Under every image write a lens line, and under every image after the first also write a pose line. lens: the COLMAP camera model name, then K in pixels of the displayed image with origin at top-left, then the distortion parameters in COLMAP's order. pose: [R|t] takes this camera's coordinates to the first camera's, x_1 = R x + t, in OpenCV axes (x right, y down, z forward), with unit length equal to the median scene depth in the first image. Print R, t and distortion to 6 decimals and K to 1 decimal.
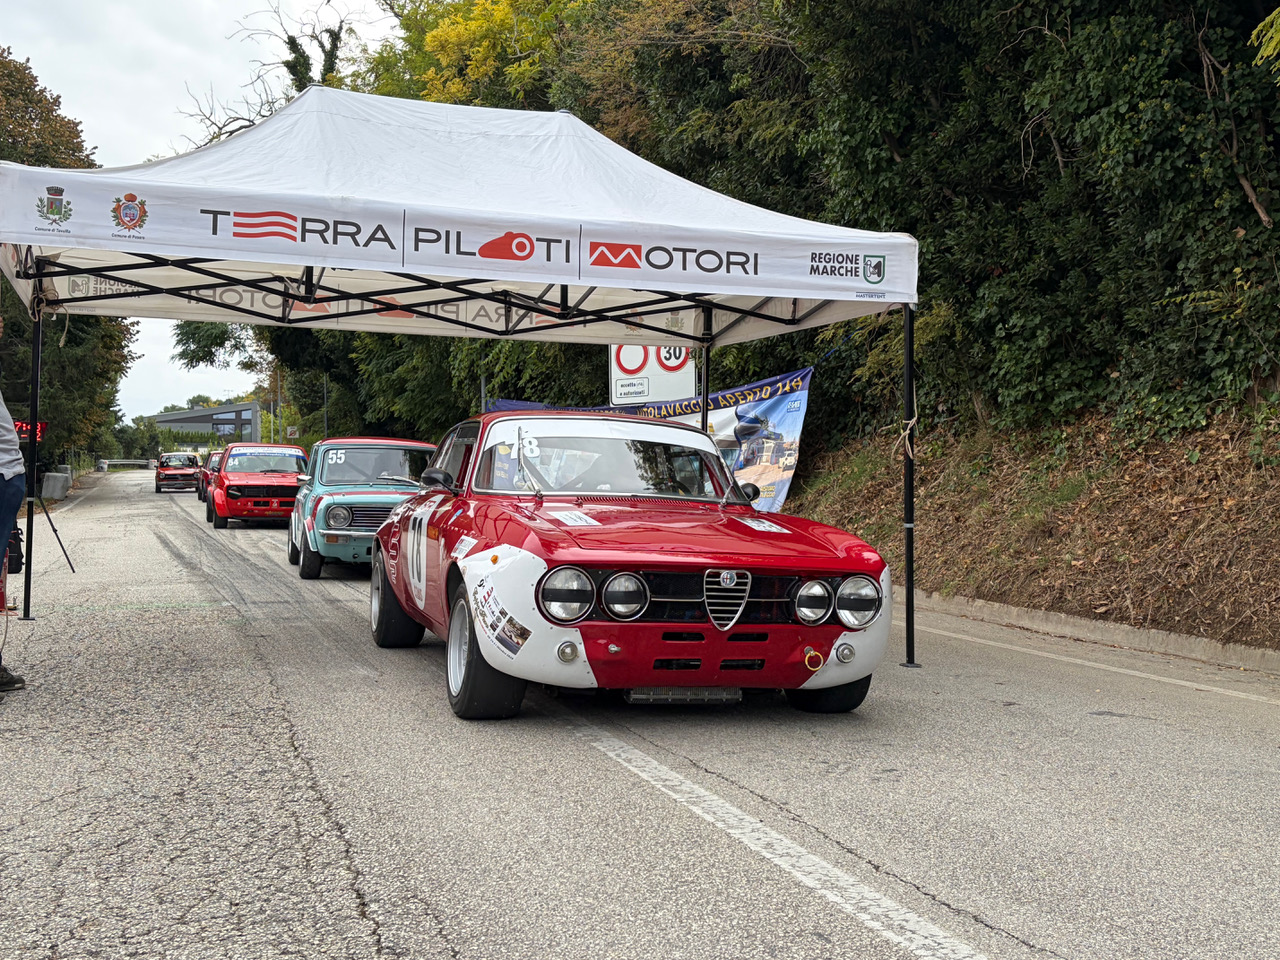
lens RADIAL K [[1456.4, 0, 636.6], [0, 1456.4, 497.4], [0, 0, 1]] dist [0.114753, -0.397910]
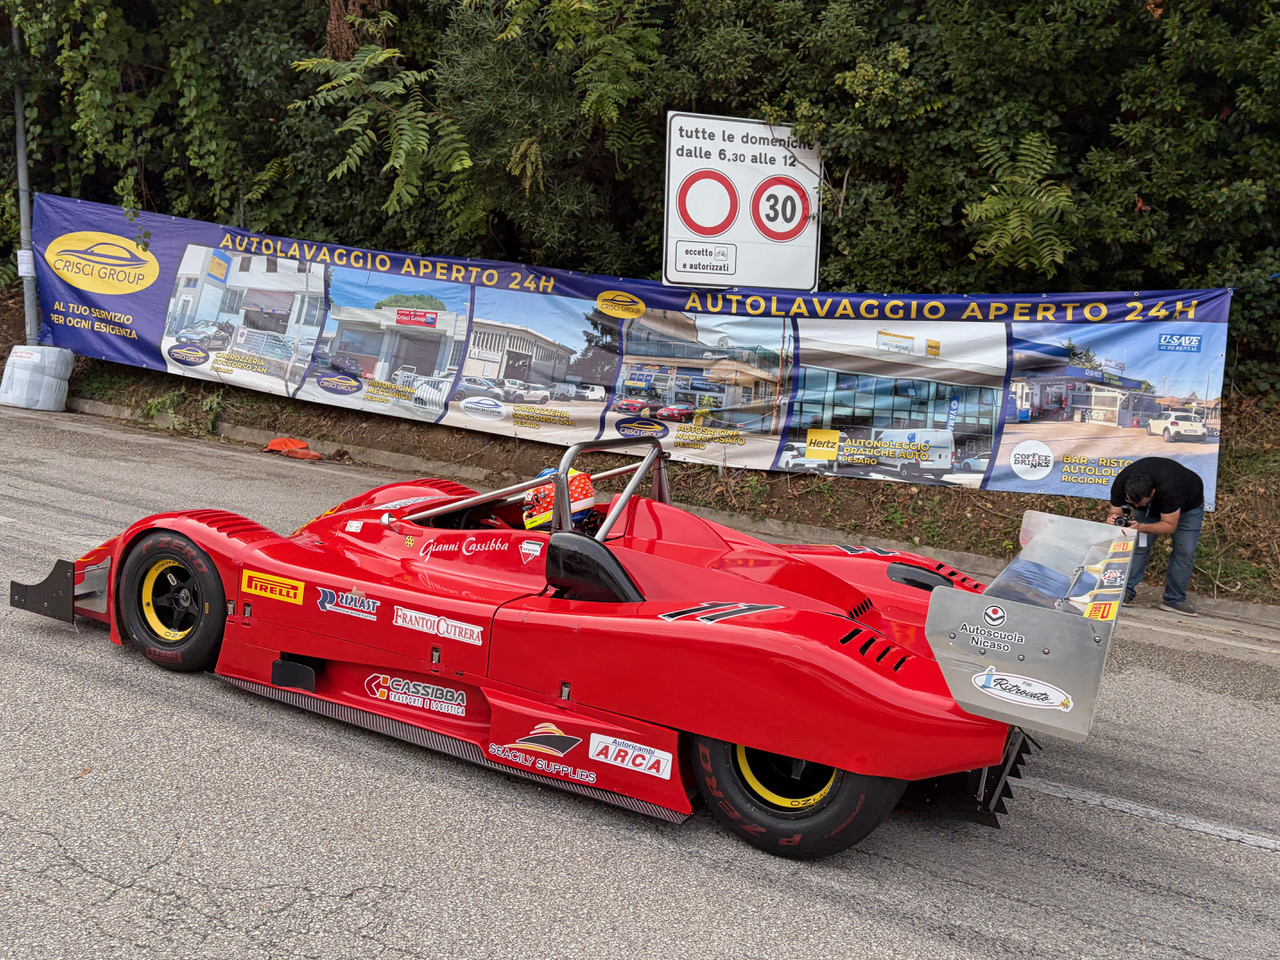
lens RADIAL K [[1109.8, 0, 640.0], [0, 1109.8, 480.0], [0, 0, 1]] dist [0.046949, -0.017110]
pose [[0.690396, -0.055623, 0.721290, -0.706391], [-0.070408, 0.987140, 0.143517, -0.092091], [-0.719997, -0.149868, 0.677602, 1.324313]]
